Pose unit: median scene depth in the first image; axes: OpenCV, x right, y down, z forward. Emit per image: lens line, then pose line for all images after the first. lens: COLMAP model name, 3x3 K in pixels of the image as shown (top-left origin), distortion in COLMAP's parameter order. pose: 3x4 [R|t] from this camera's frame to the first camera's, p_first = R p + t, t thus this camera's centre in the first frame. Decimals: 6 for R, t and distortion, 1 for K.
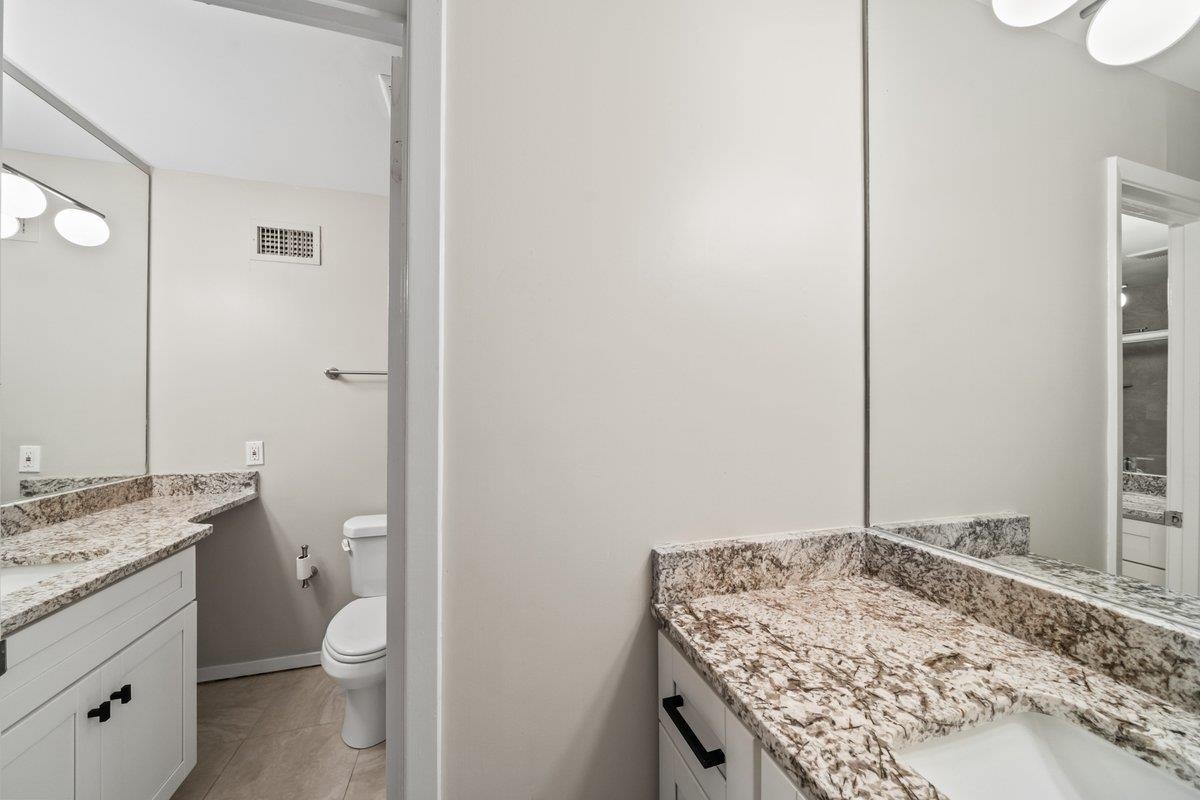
lens RADIAL K [[417.7, 0, 599.0], [0, 417.7, 405.2], [0, 0, 1]] dist [-0.001081, -0.000062]
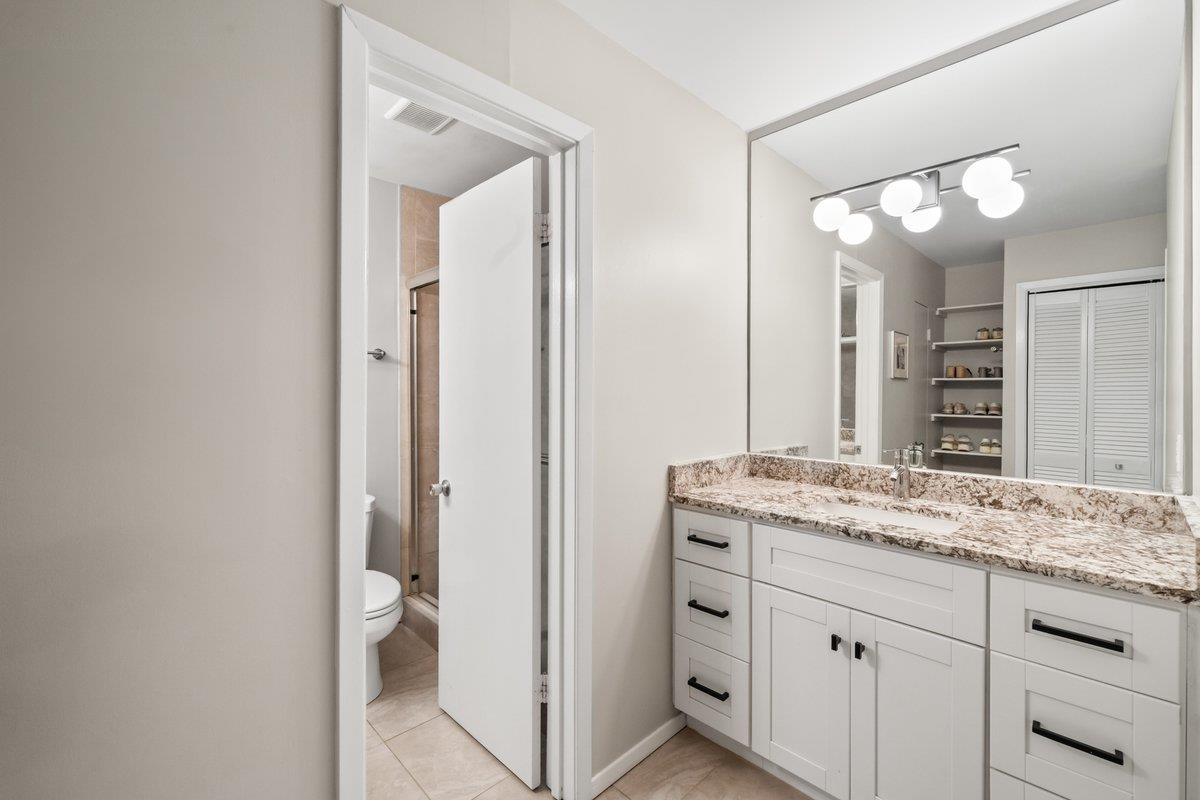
lens RADIAL K [[510.4, 0, 600.7], [0, 510.4, 386.7], [0, 0, 1]] dist [0.000402, -0.000033]
pose [[0.887648, -0.003804, 0.460508, -1.093652], [0.001580, 0.999985, 0.005216, -0.002243], [-0.460521, -0.003902, 0.887640, -0.769987]]
